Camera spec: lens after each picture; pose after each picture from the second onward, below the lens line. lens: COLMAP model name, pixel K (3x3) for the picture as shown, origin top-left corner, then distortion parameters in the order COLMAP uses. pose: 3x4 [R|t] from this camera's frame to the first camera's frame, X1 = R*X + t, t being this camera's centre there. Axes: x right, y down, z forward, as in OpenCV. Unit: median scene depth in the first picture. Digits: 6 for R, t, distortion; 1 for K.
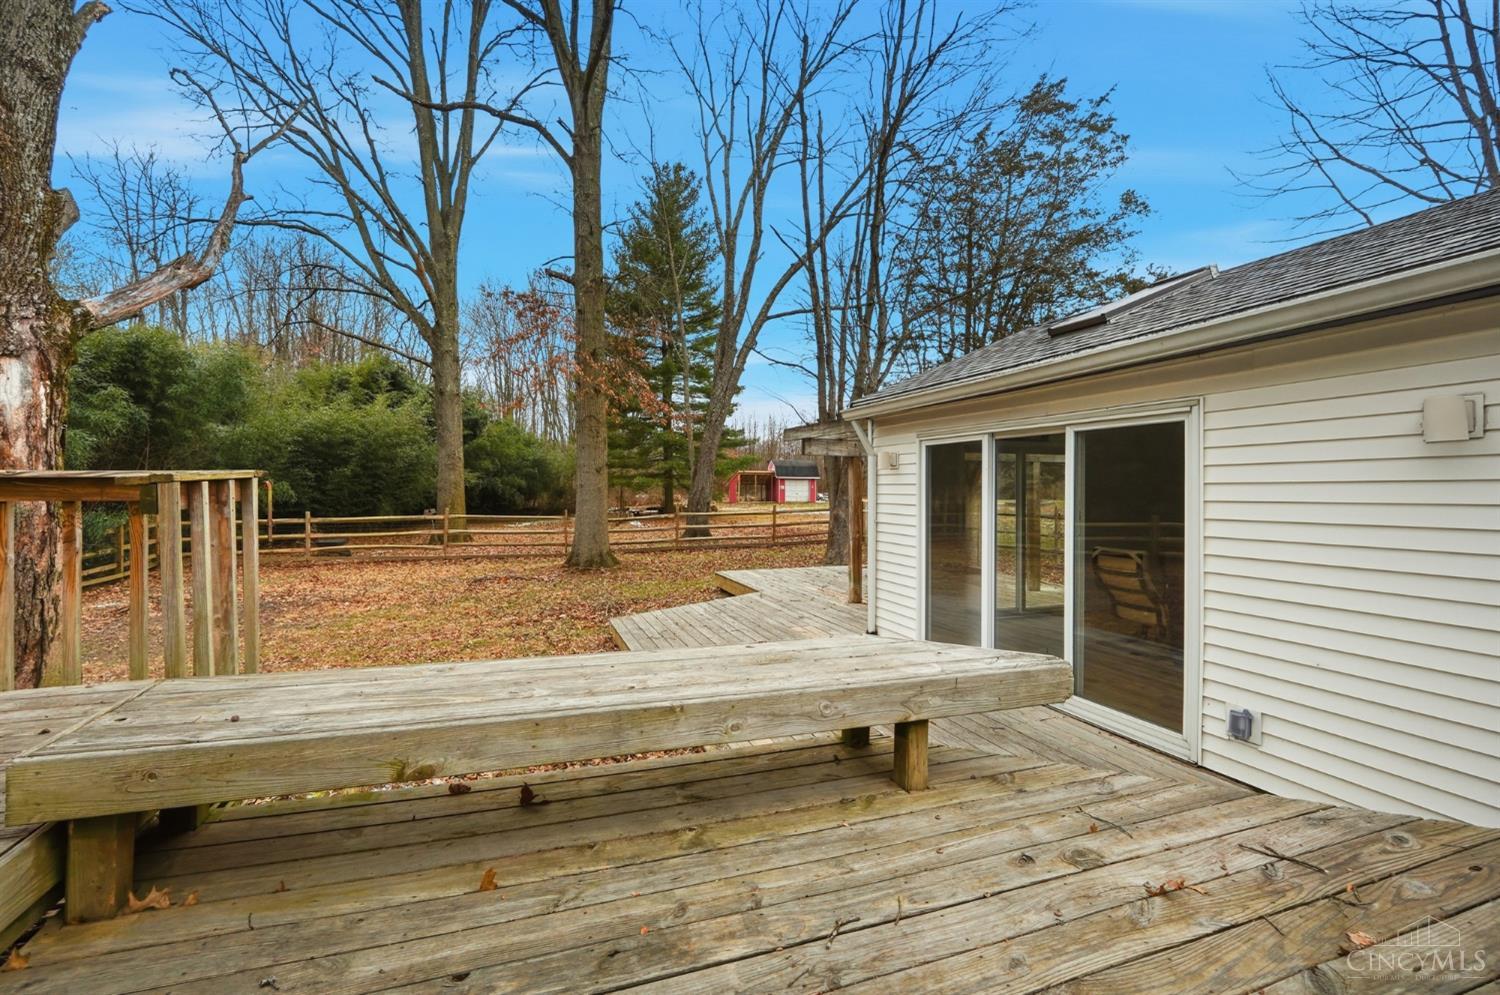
lens RADIAL K [[633.8, 0, 745.6], [0, 633.8, 491.1], [0, 0, 1]] dist [-0.021780, 0.007151]
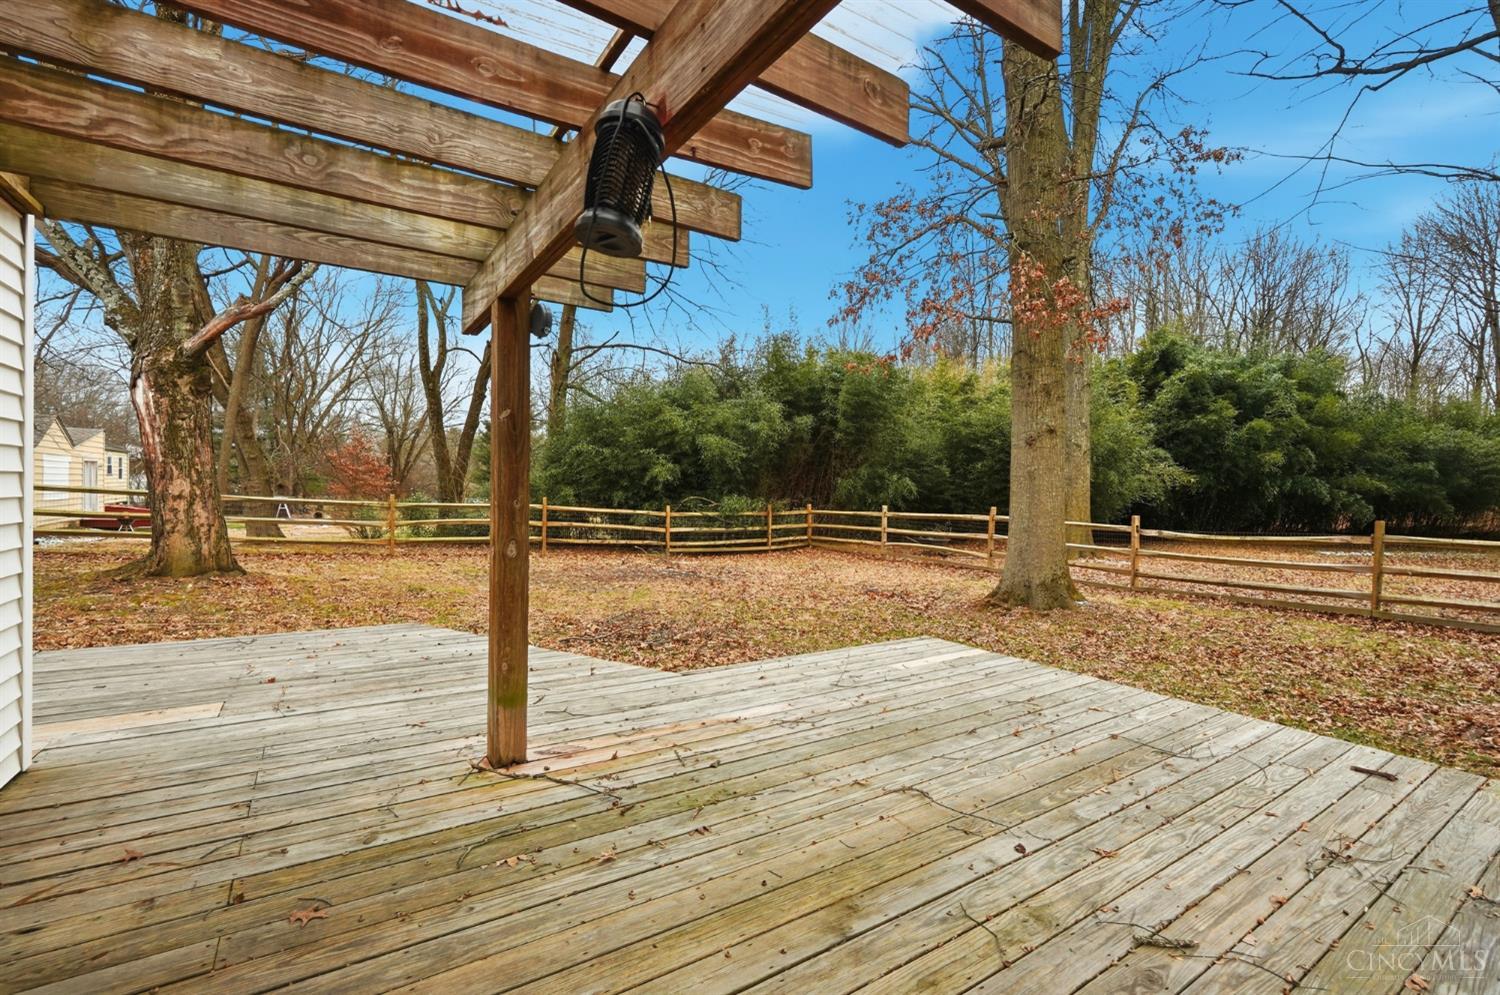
lens RADIAL K [[658.6, 0, 742.0], [0, 658.6, 504.8], [0, 0, 1]] dist [-0.024391, 0.008600]
pose [[0.220152, 0.022001, -0.975217, 0.296421], [-0.027674, 0.999484, 0.016301, 0.022293], [0.975073, 0.023400, 0.220647, 0.594327]]
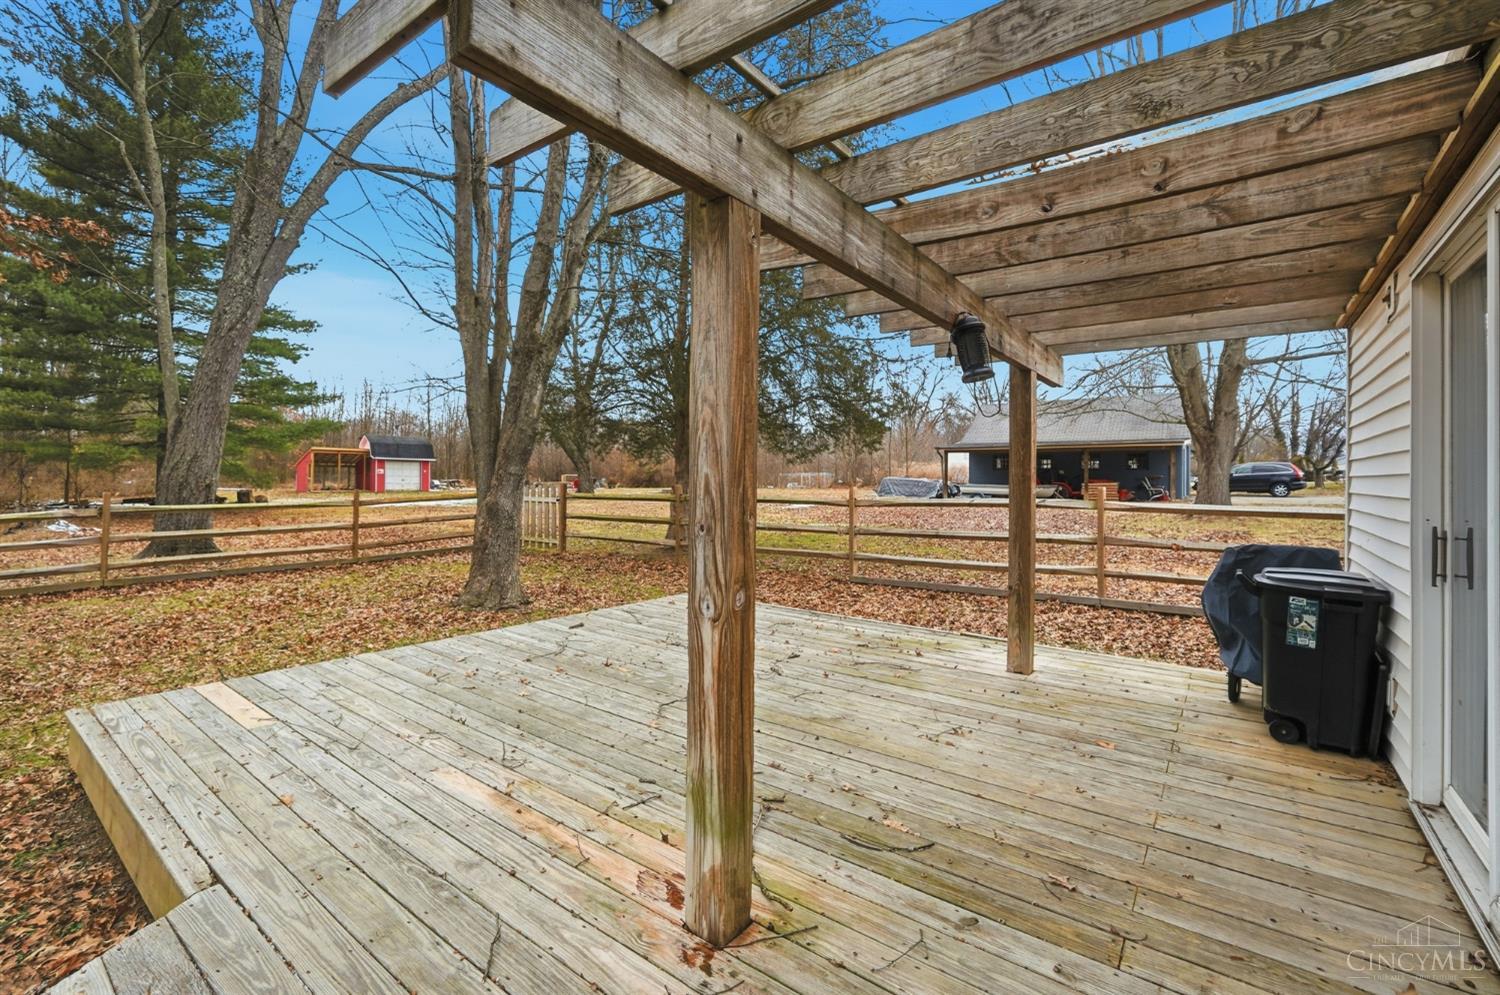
lens RADIAL K [[645.4, 0, 745.7], [0, 645.4, 473.8], [0, 0, 1]] dist [-0.021595, 0.008152]
pose [[0.840858, 0.011415, 0.541136, 0.037898], [-0.004920, 0.999897, -0.013449, 0.019445], [-0.541234, 0.008646, 0.840828, 0.468766]]
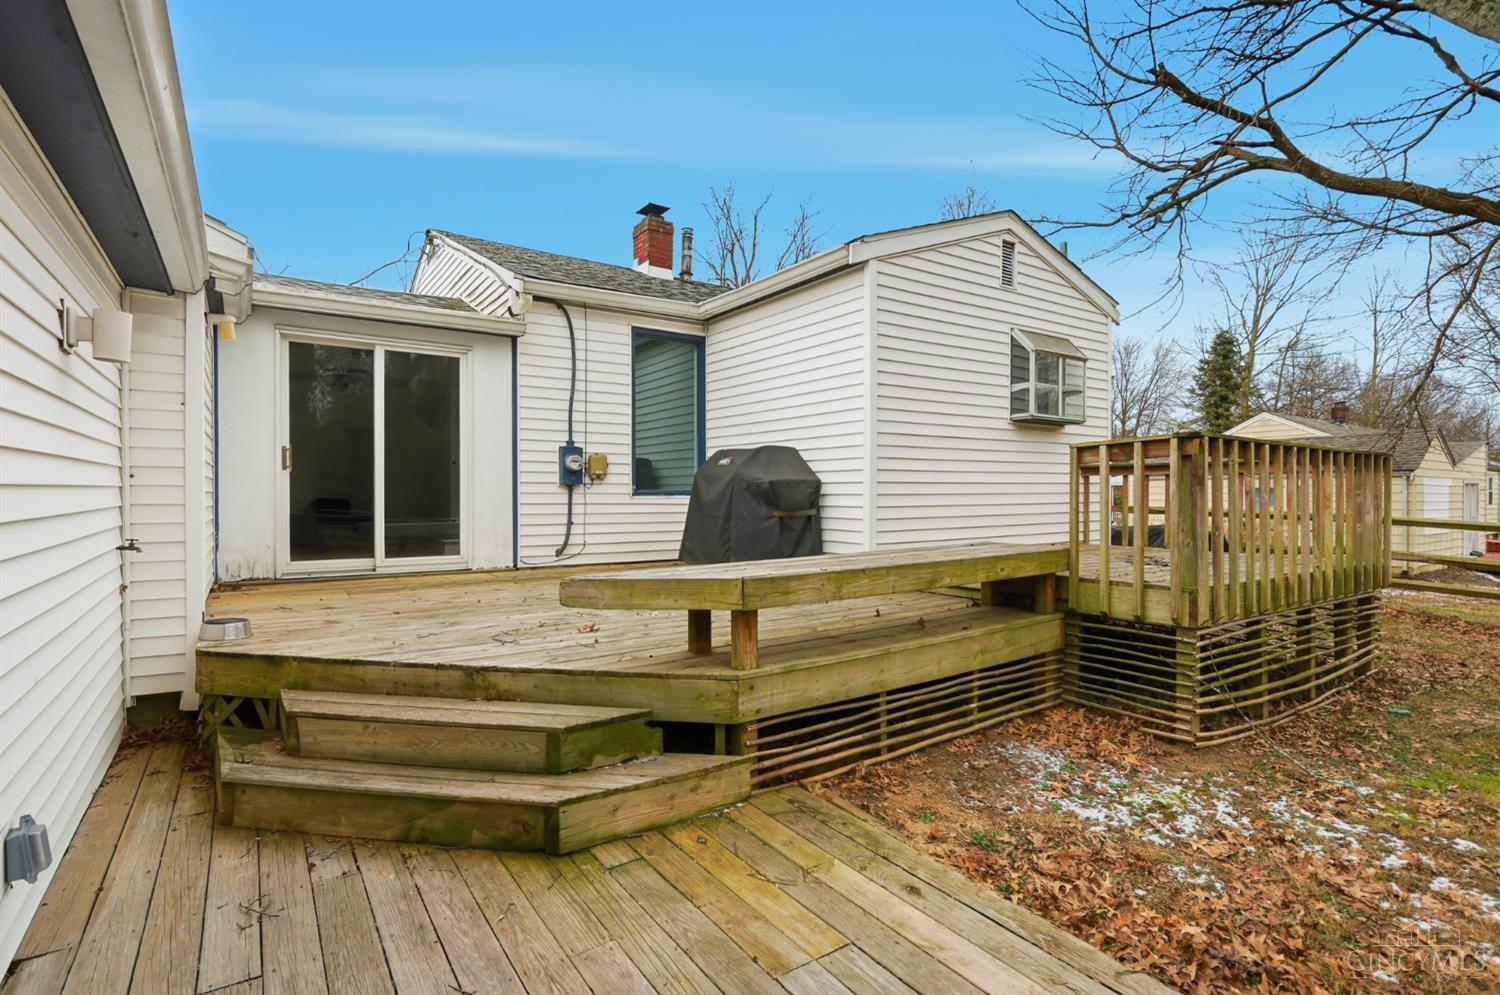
lens RADIAL K [[718.3, 0, 743.3], [0, 718.3, 504.5], [0, 0, 1]] dist [-0.006008, 0.000471]
pose [[-0.968500, -0.004773, -0.248966, 0.080891], [-0.009120, 0.999825, 0.016308, 0.016724], [0.248845, 0.018064, -0.968375, 0.366534]]
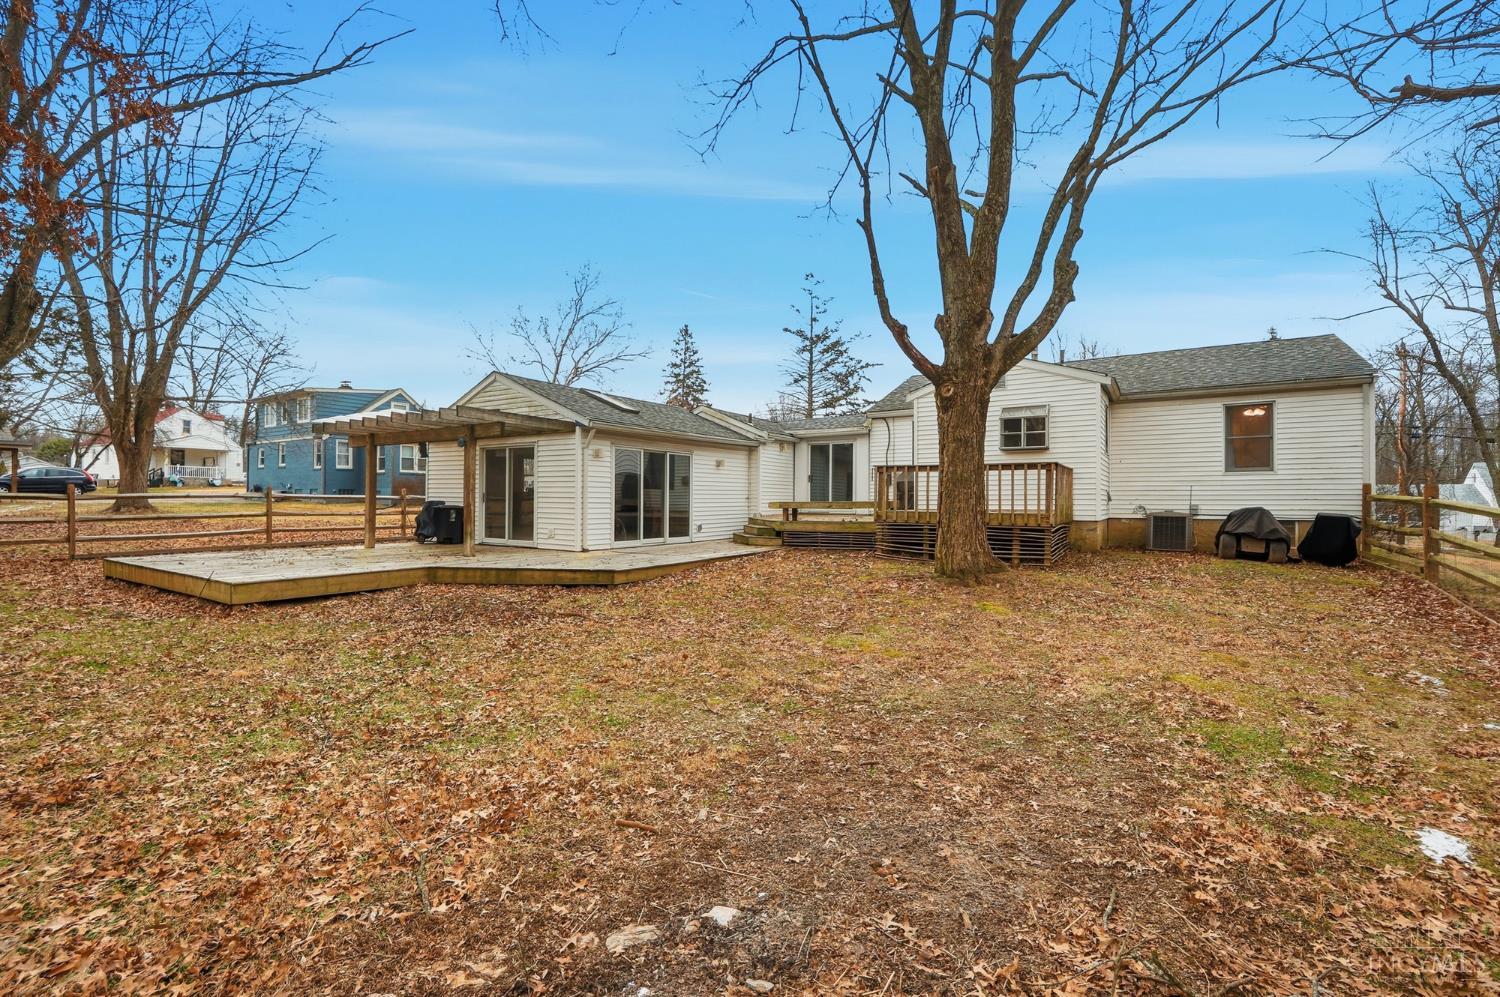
lens RADIAL K [[654.9, 0, 736.5], [0, 654.9, 501.0], [0, 0, 1]] dist [-0.012129, 0.000211]
pose [[-0.597954, -0.012227, 0.801437, -0.660874], [-0.005572, 0.999923, 0.011097, 0.029189], [-0.801511, 0.002170, -0.597976, 0.768743]]
